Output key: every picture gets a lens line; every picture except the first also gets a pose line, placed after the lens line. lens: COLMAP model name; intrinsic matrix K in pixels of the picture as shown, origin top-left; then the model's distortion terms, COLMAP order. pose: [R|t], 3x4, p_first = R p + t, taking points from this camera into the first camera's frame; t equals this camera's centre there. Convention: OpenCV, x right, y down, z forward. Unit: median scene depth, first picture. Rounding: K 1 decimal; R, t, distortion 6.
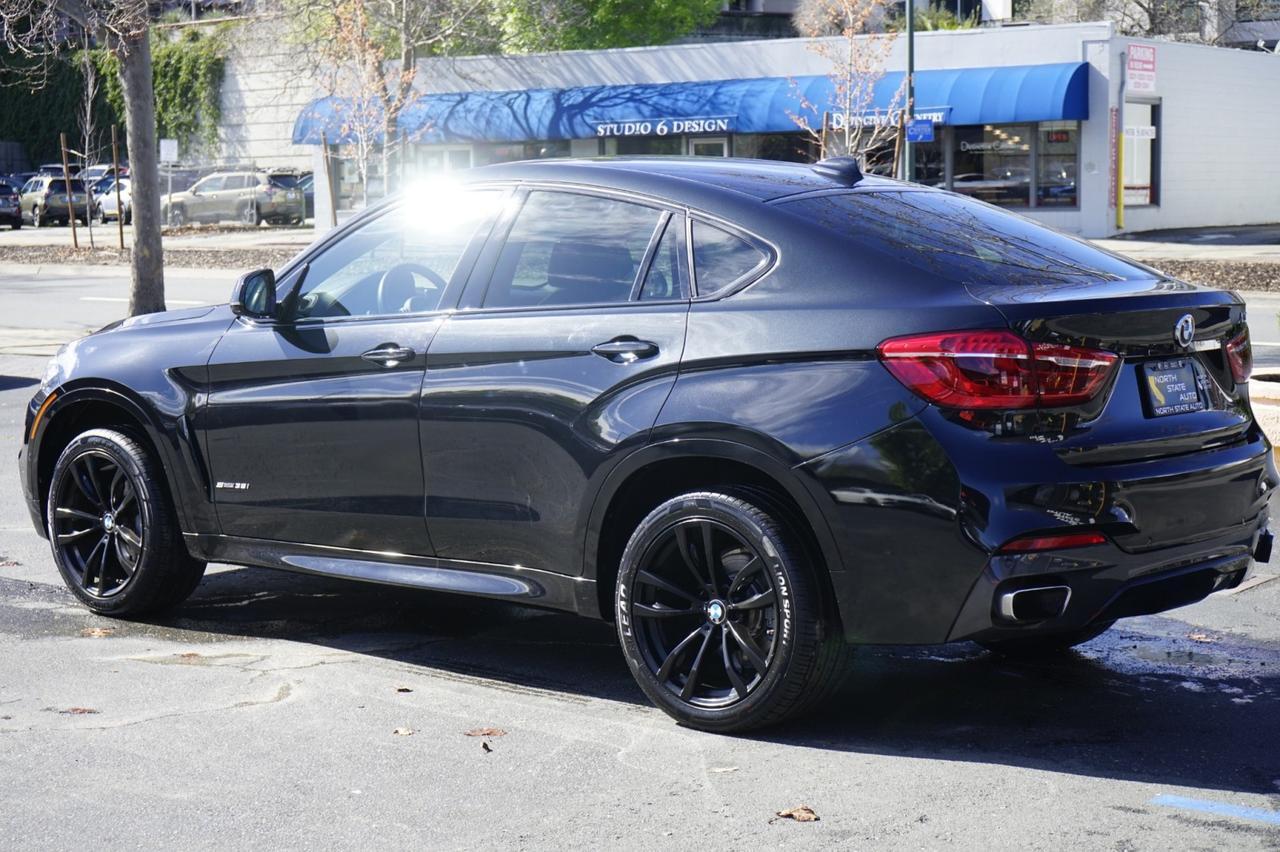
lens RADIAL K [[2336.3, 0, 640.0], [0, 2336.3, 426.0], [0, 0, 1]] dist [-0.021944, -0.145594]
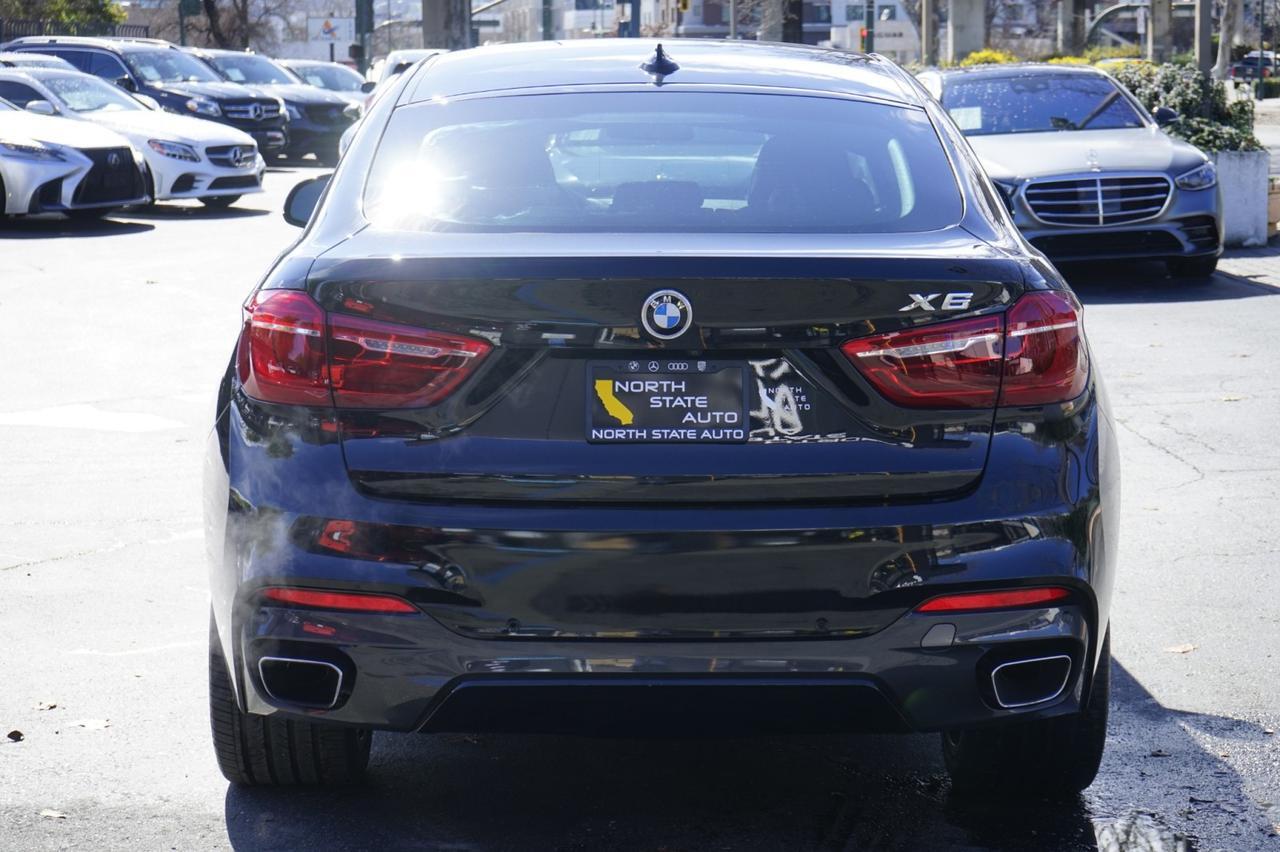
lens RADIAL K [[2641.8, 0, 583.5], [0, 2641.8, 424.8], [0, 0, 1]] dist [0.010649, -0.182902]
pose [[0.656846, 0.104014, -0.746816, 0.697863], [-0.075257, 0.994538, 0.072325, -0.056129], [0.750260, 0.008697, 0.661086, 0.454647]]
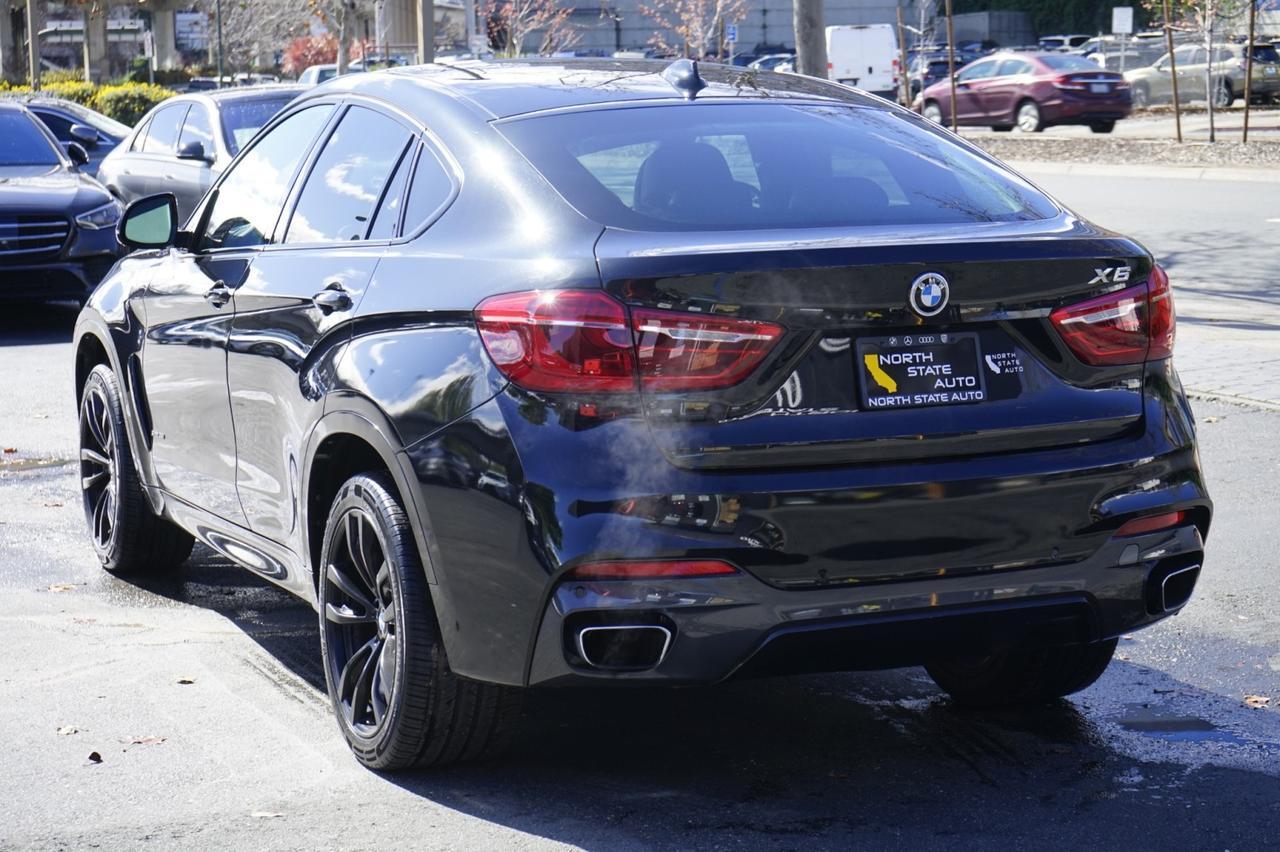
lens RADIAL K [[2642.3, 0, 641.8], [0, 2642.3, 364.0], [0, 0, 1]] dist [-0.049803, 0.166205]
pose [[0.907851, 0.036525, -0.417699, 0.458011], [-0.031749, 0.999327, 0.018380, -0.028544], [0.418089, -0.003425, 0.908400, 0.177789]]
